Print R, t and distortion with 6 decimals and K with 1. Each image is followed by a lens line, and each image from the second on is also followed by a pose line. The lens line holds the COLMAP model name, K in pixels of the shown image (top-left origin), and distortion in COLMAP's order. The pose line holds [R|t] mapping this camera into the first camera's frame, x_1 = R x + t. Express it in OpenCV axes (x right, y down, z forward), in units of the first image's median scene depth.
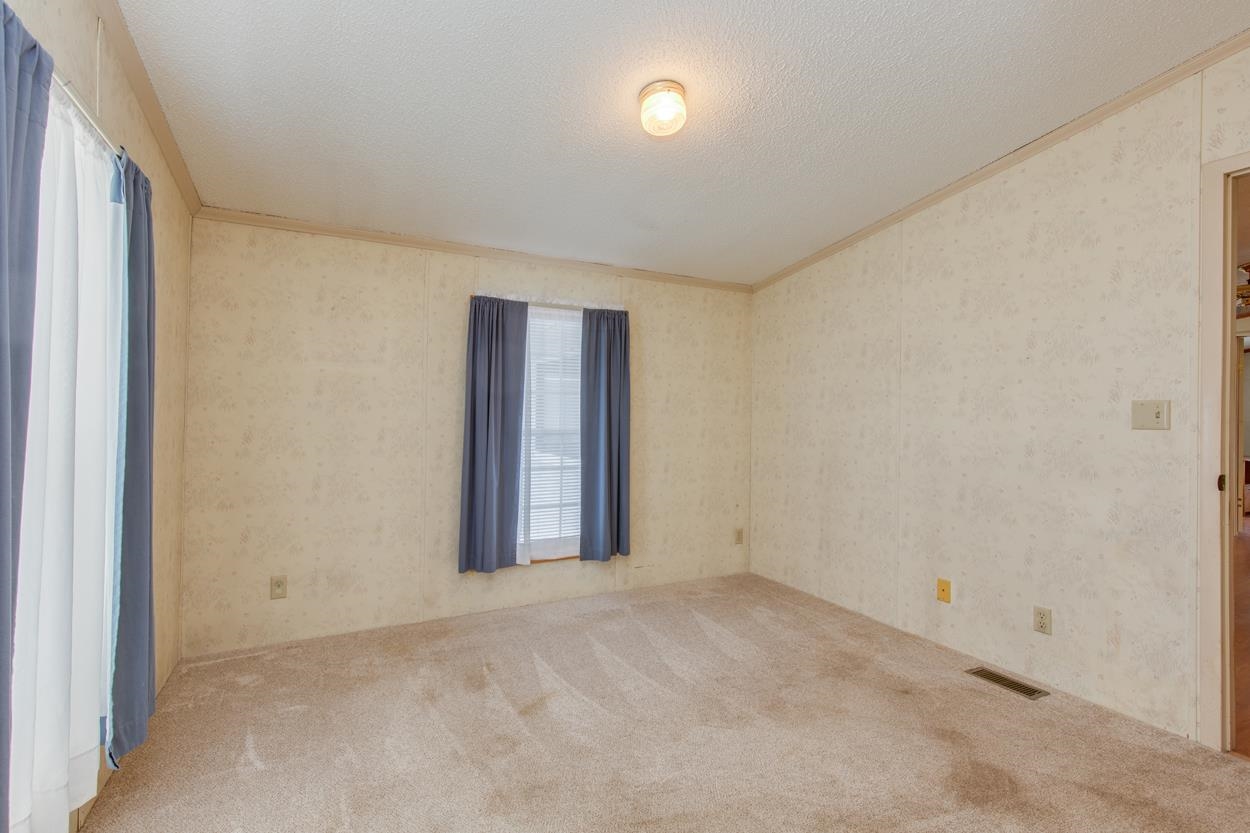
lens RADIAL K [[576.5, 0, 621.2], [0, 576.5, 405.7], [0, 0, 1]] dist [0.006847, -0.001476]
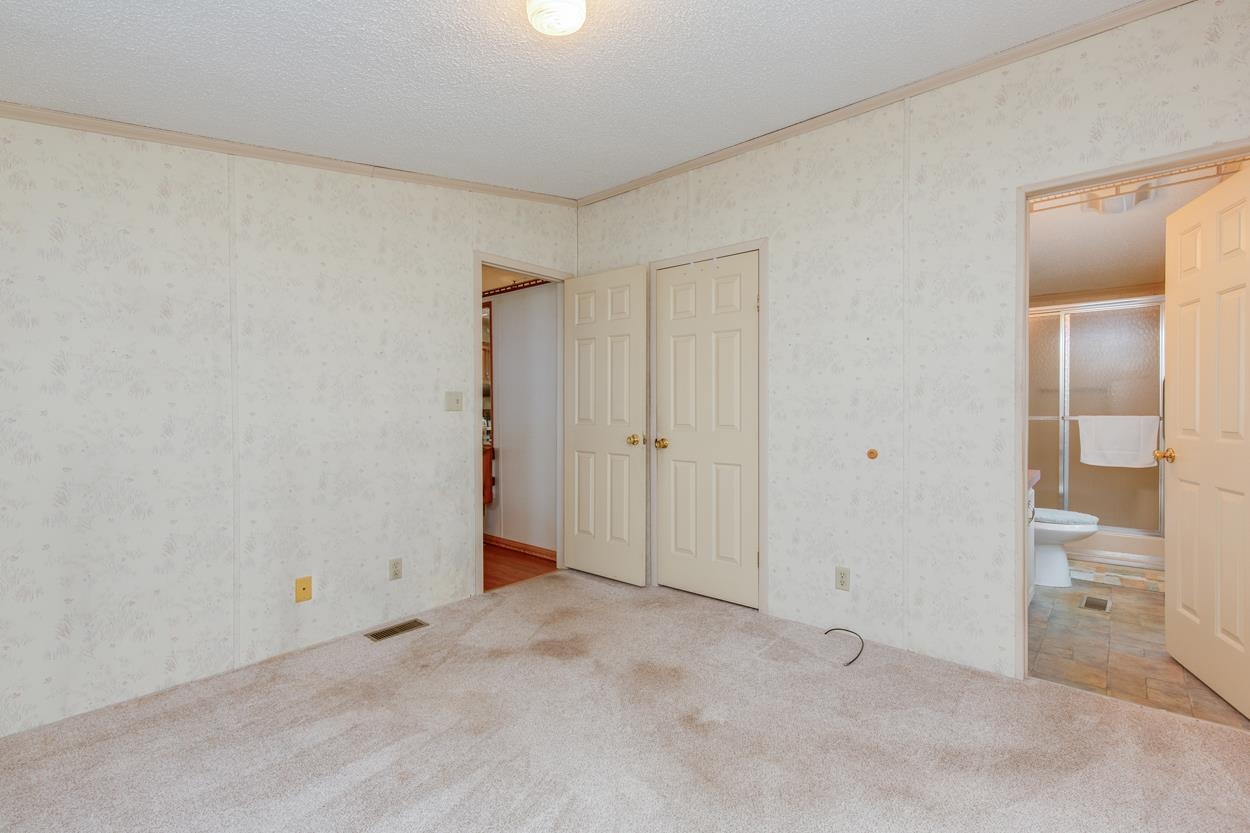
lens RADIAL K [[576.5, 0, 627.6], [0, 576.5, 414.4], [0, 0, 1]] dist [0.006847, -0.001476]
pose [[-0.387204, -0.028355, 0.921558, -0.568847], [-0.019914, 0.999551, 0.022387, 0.006119], [-0.921779, -0.009683, -0.387595, 1.002708]]
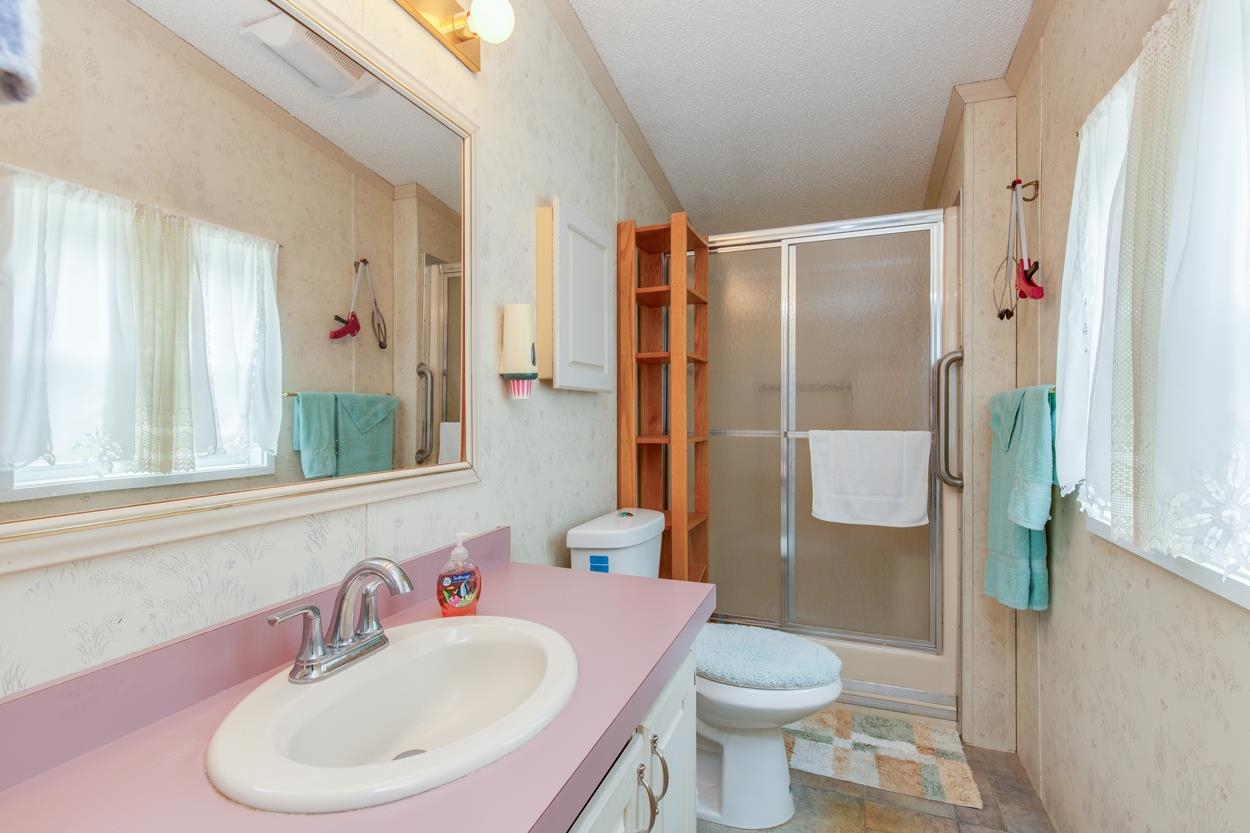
lens RADIAL K [[576.5, 0, 625.2], [0, 576.5, 411.3], [0, 0, 1]] dist [0.006847, -0.001476]
pose [[-0.689891, -0.027883, 0.723376, -0.371804], [-0.027681, 0.999543, 0.012128, -0.000347], [-0.723384, -0.011657, -0.690348, 0.658590]]
